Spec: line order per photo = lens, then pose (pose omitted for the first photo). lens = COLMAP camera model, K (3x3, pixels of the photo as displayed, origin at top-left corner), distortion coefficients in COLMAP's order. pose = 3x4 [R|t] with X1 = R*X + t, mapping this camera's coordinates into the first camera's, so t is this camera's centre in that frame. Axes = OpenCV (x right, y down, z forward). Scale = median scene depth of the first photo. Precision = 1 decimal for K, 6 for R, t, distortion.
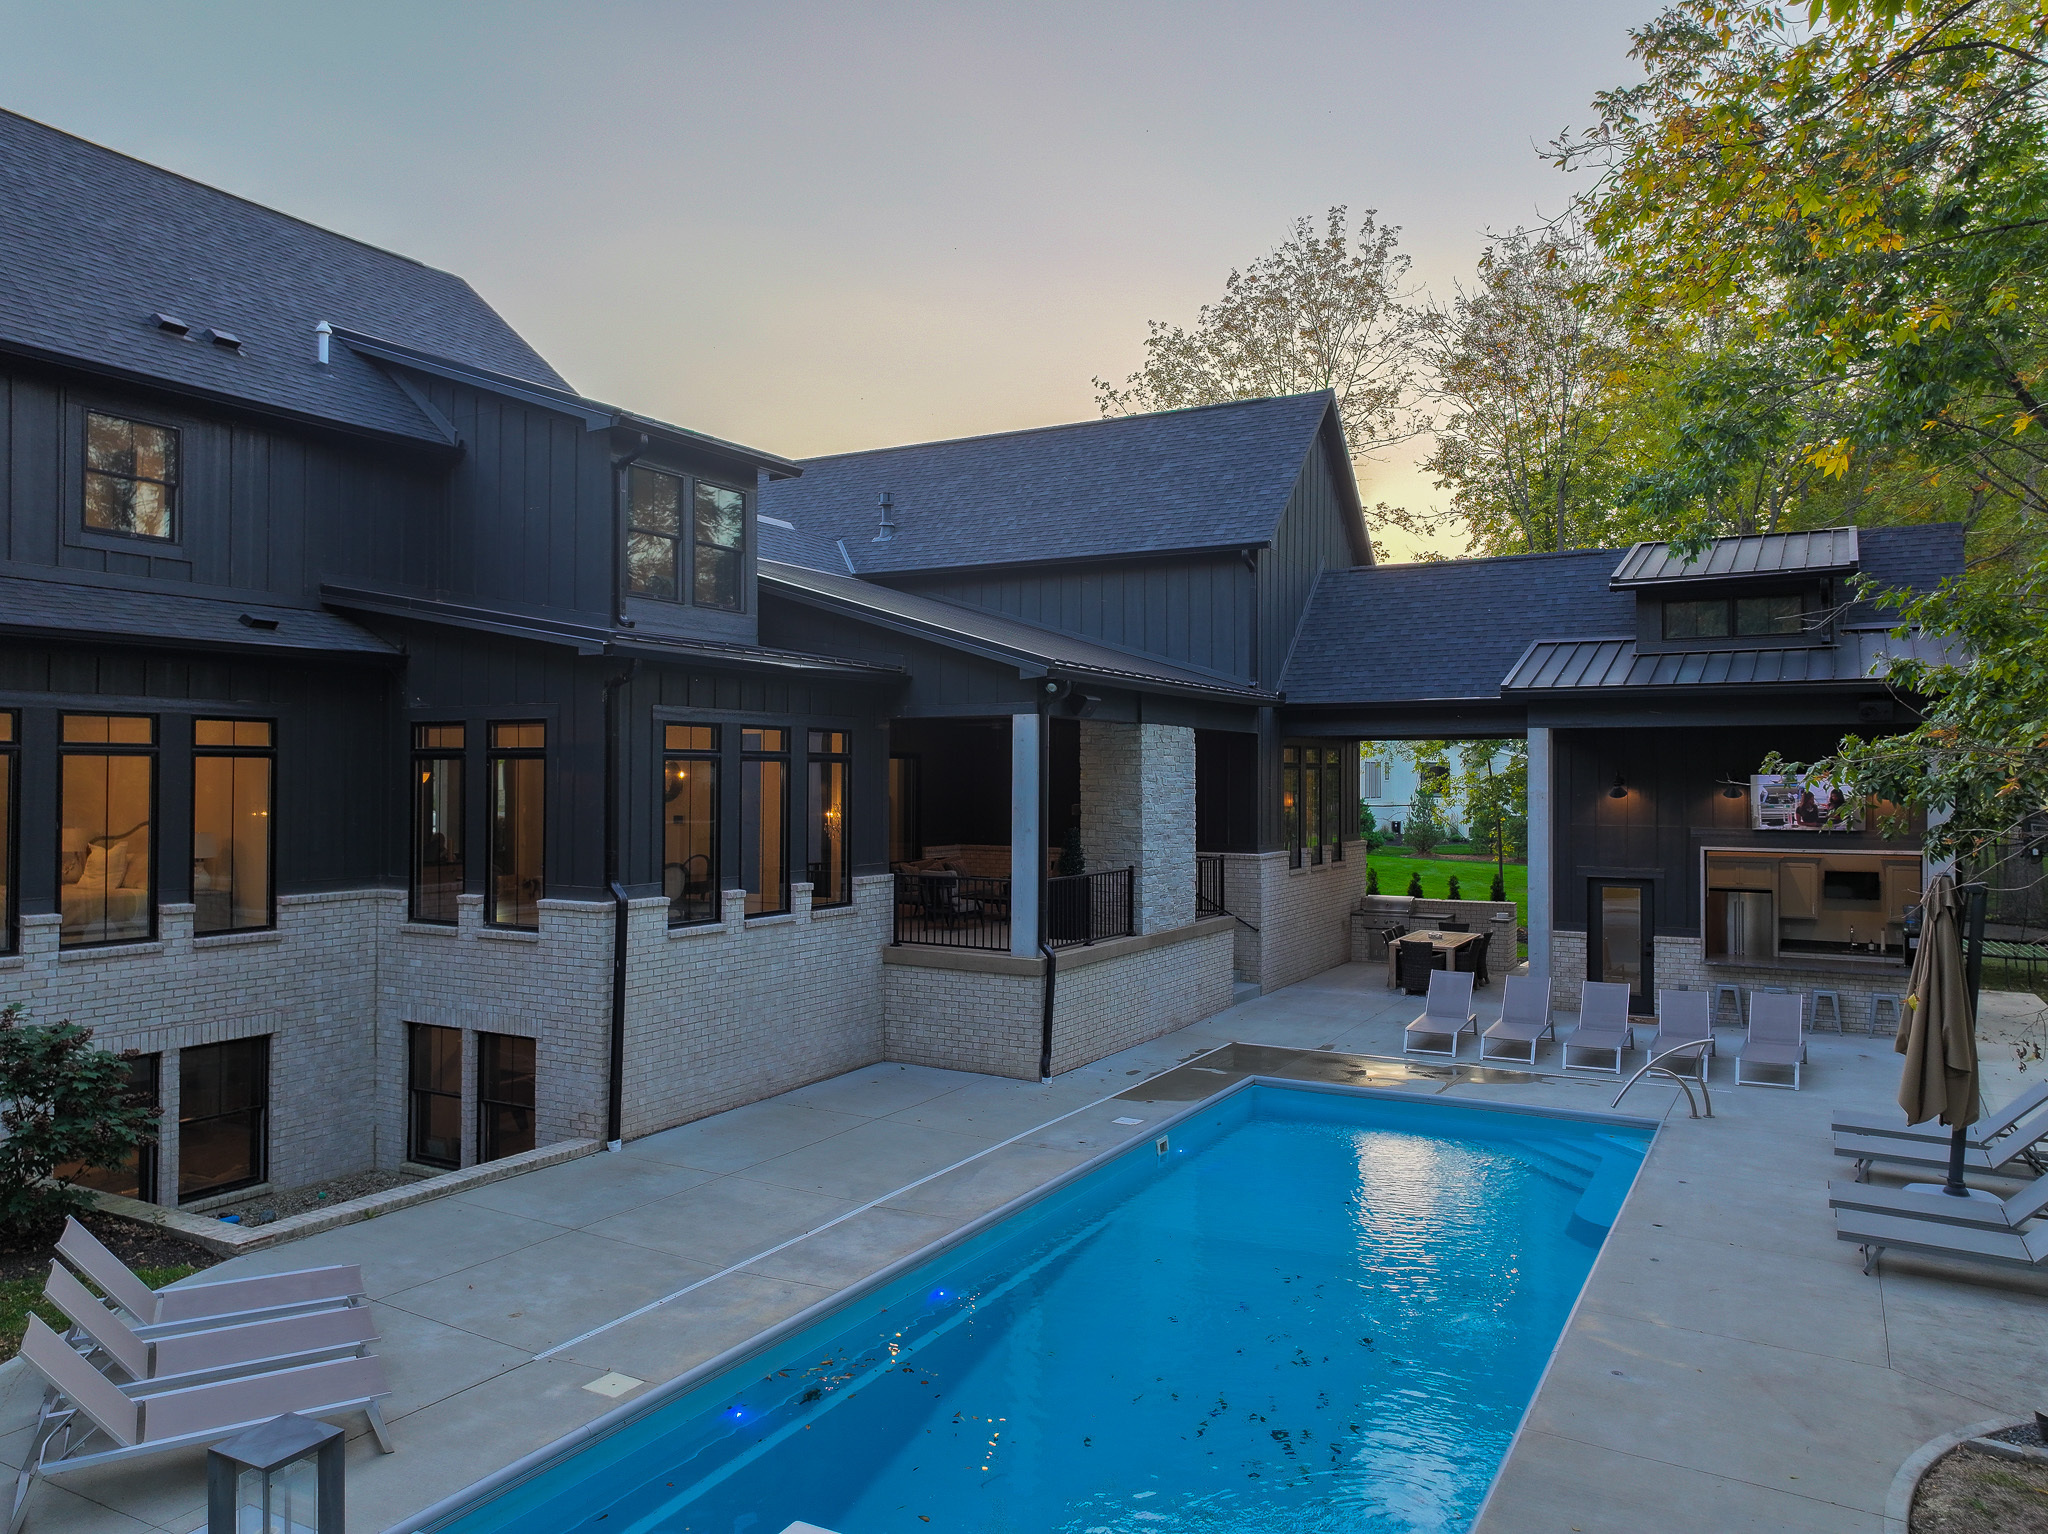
lens RADIAL K [[1435.5, 0, 1029.8], [0, 1435.5, 763.6], [0, 0, 1]] dist [0.002257, 0.007326]
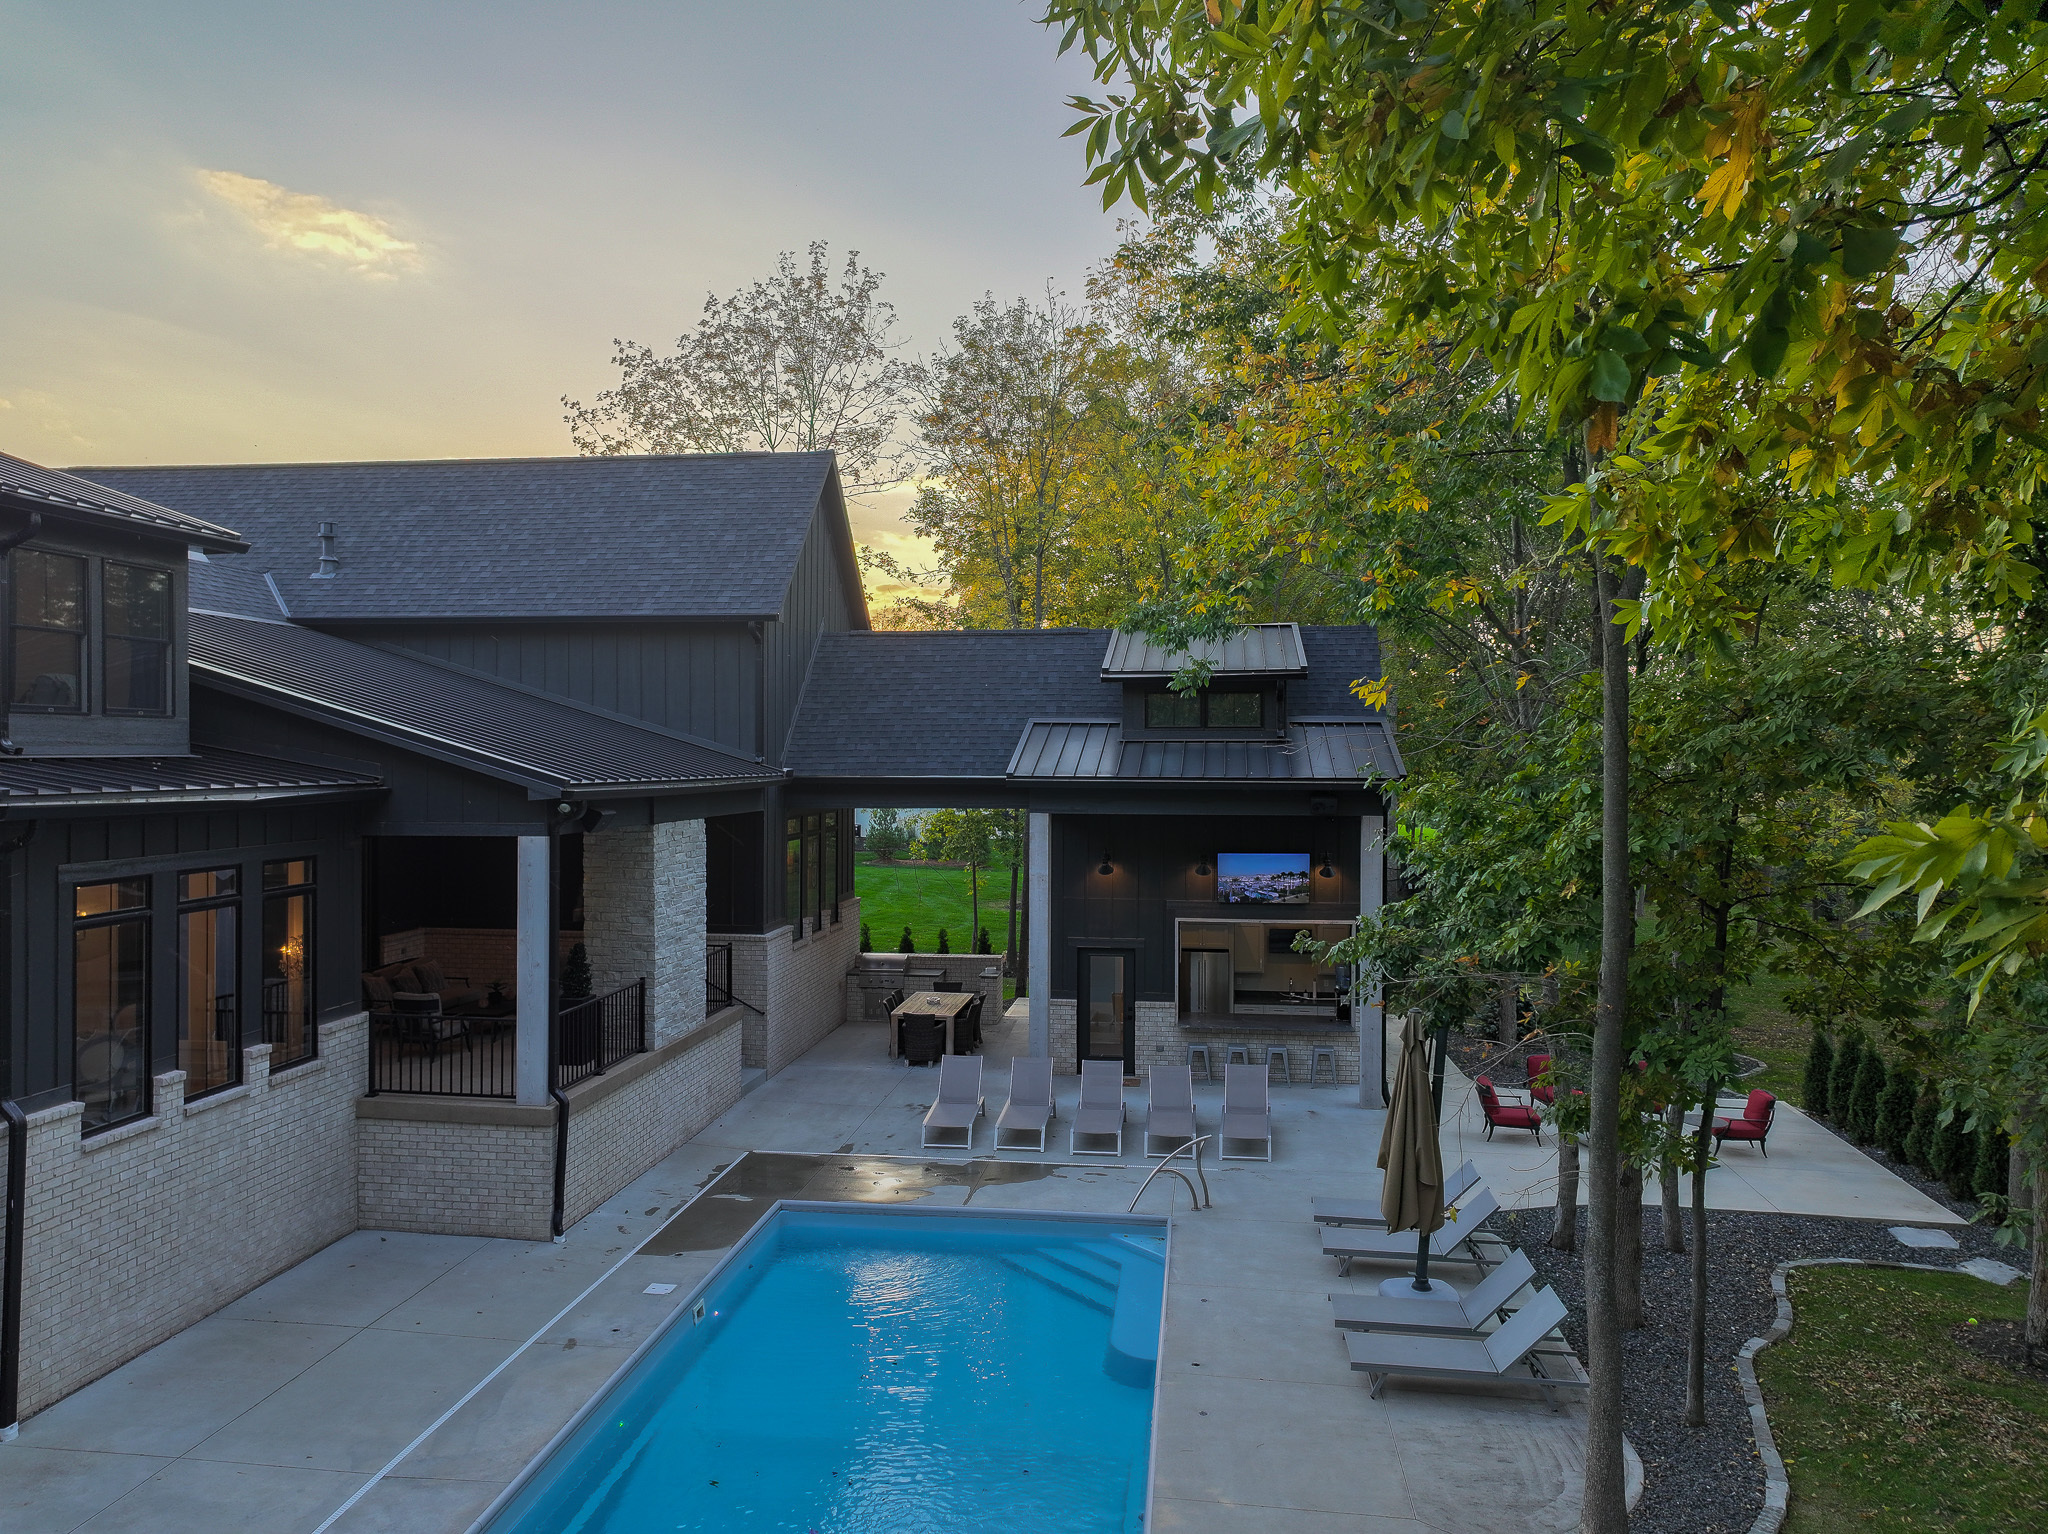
lens RADIAL K [[1435.5, 0, 1029.8], [0, 1435.5, 763.6], [0, 0, 1]] dist [0.002257, 0.007326]
pose [[0.927791, -0.002320, 0.373092, -0.044244], [-0.004030, 0.999860, 0.016239, -0.084652], [-0.373077, -0.016570, 0.927652, 0.039915]]
